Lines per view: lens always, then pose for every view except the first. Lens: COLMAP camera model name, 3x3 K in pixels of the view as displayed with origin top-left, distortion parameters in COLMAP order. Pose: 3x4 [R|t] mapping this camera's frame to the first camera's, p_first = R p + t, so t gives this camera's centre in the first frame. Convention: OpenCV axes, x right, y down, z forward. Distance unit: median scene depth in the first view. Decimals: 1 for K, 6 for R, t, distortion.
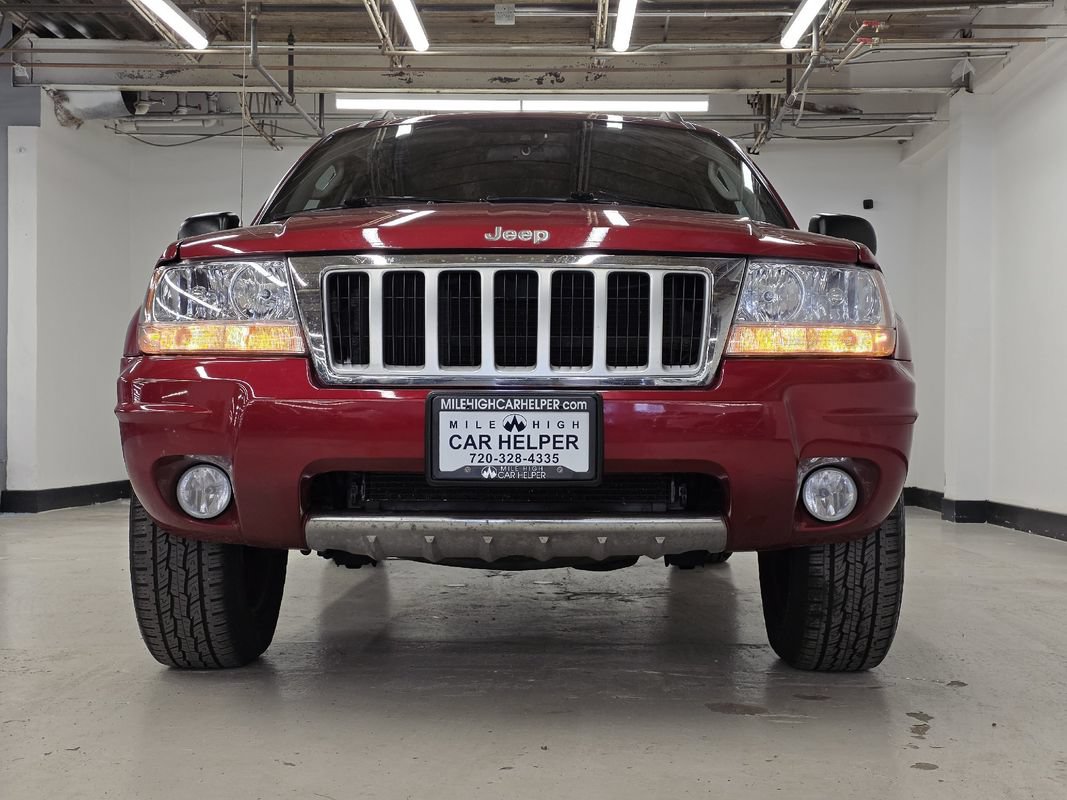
lens RADIAL K [[1454.5, 0, 543.2], [0, 1454.5, 391.7], [0, 0, 1]] dist [0.062021, 0.000000]
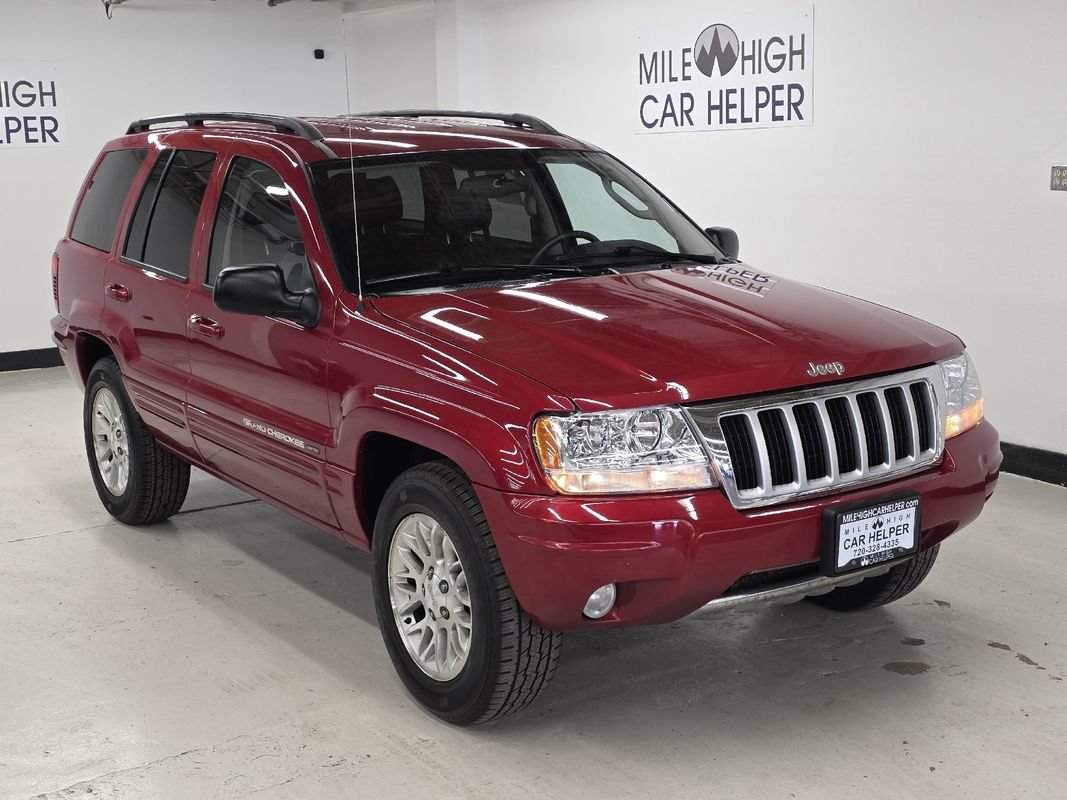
lens RADIAL K [[1458.3, 0, 541.1], [0, 1458.3, 396.3], [0, 0, 1]] dist [0.047943, 0.000000]
pose [[0.814166, -0.130853, 0.565695, -1.042413], [0.015435, 0.978808, 0.204197, -0.381666], [-0.580426, -0.157519, 0.798932, 0.100743]]
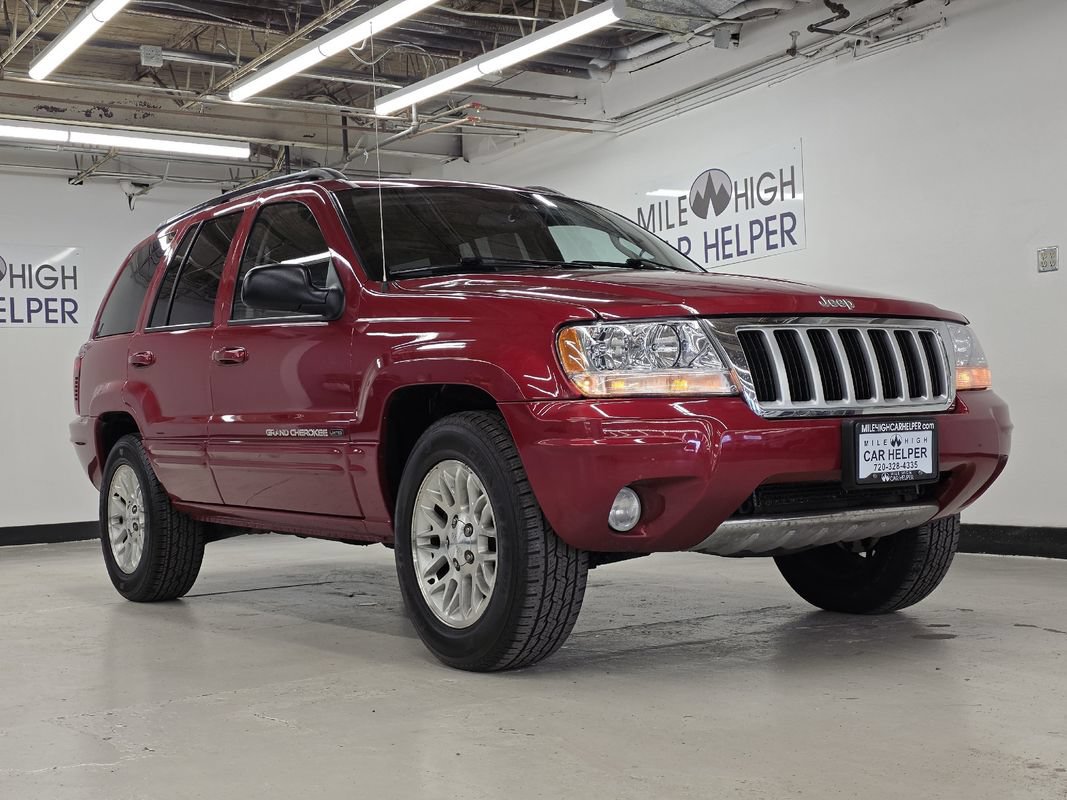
lens RADIAL K [[1454.5, 0, 540.3], [0, 1454.5, 410.1], [0, 0, 1]] dist [0.062021, 0.000000]
pose [[0.811045, -0.025241, 0.584439, -1.114051], [0.029015, 0.999575, 0.002905, -0.021752], [-0.584264, 0.014602, 0.811433, 0.061955]]
